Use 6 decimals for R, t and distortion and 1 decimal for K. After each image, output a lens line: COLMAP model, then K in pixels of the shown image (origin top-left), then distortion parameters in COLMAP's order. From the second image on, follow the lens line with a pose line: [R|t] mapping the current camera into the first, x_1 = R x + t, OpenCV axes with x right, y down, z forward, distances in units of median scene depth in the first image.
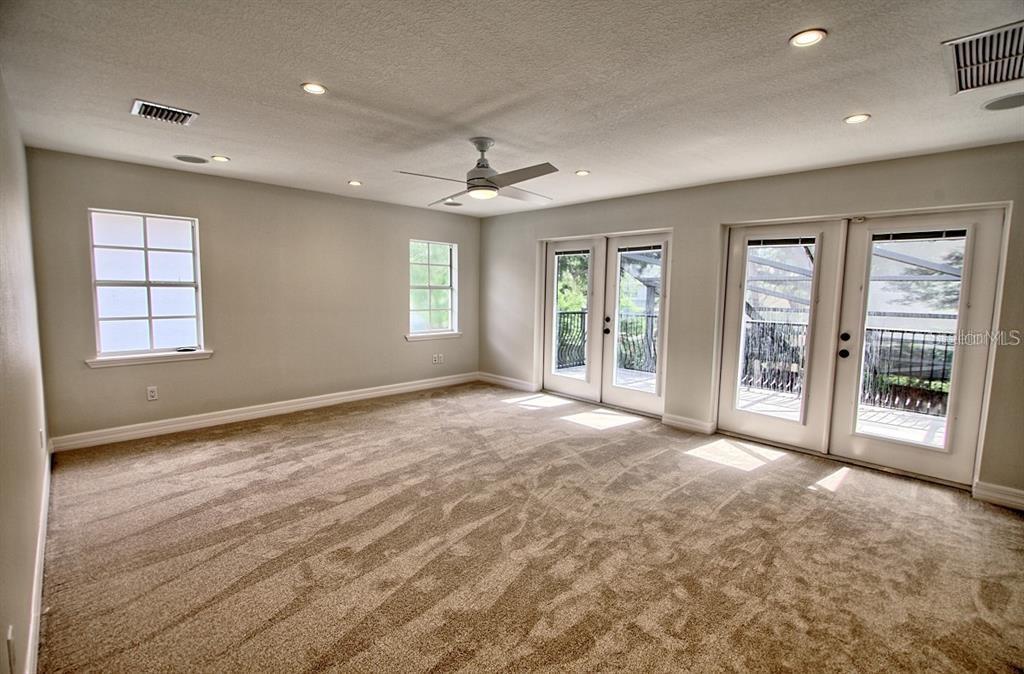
lens RADIAL K [[458.1, 0, 513.6], [0, 458.1, 334.3], [0, 0, 1]] dist [-0.008300, -0.002446]
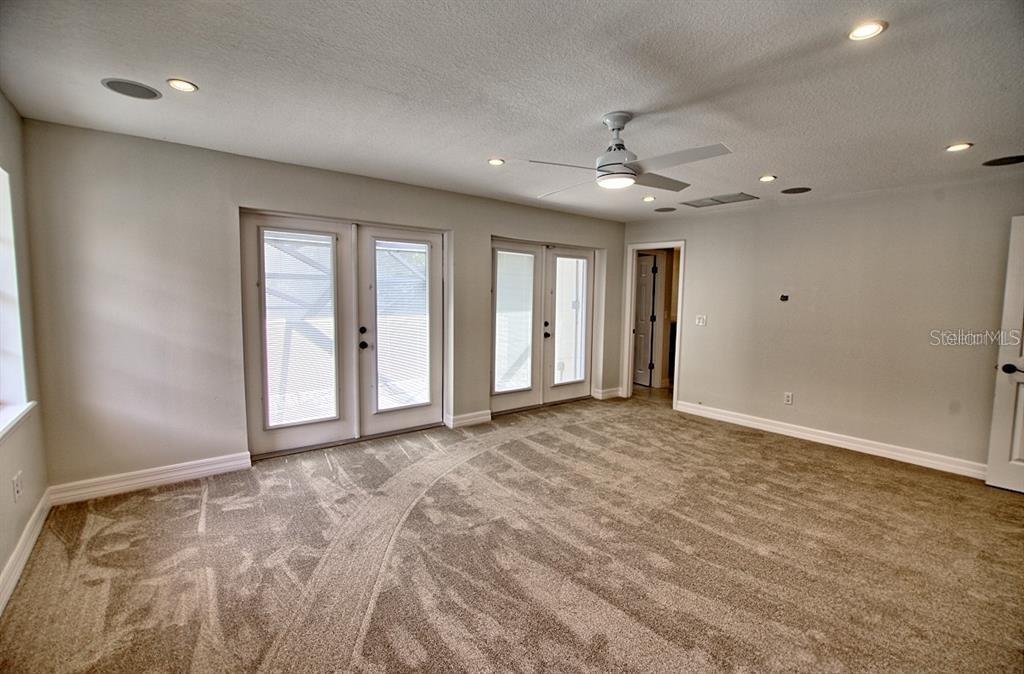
lens RADIAL K [[489.9, 0, 513.2], [0, 489.9, 336.6], [0, 0, 1]] dist [0.004725, 0.000130]
pose [[0.082801, -0.100667, 0.991469, -0.614244], [0.093619, 0.991271, 0.092829, -0.076997], [-0.992159, 0.085134, 0.091502, 0.700849]]
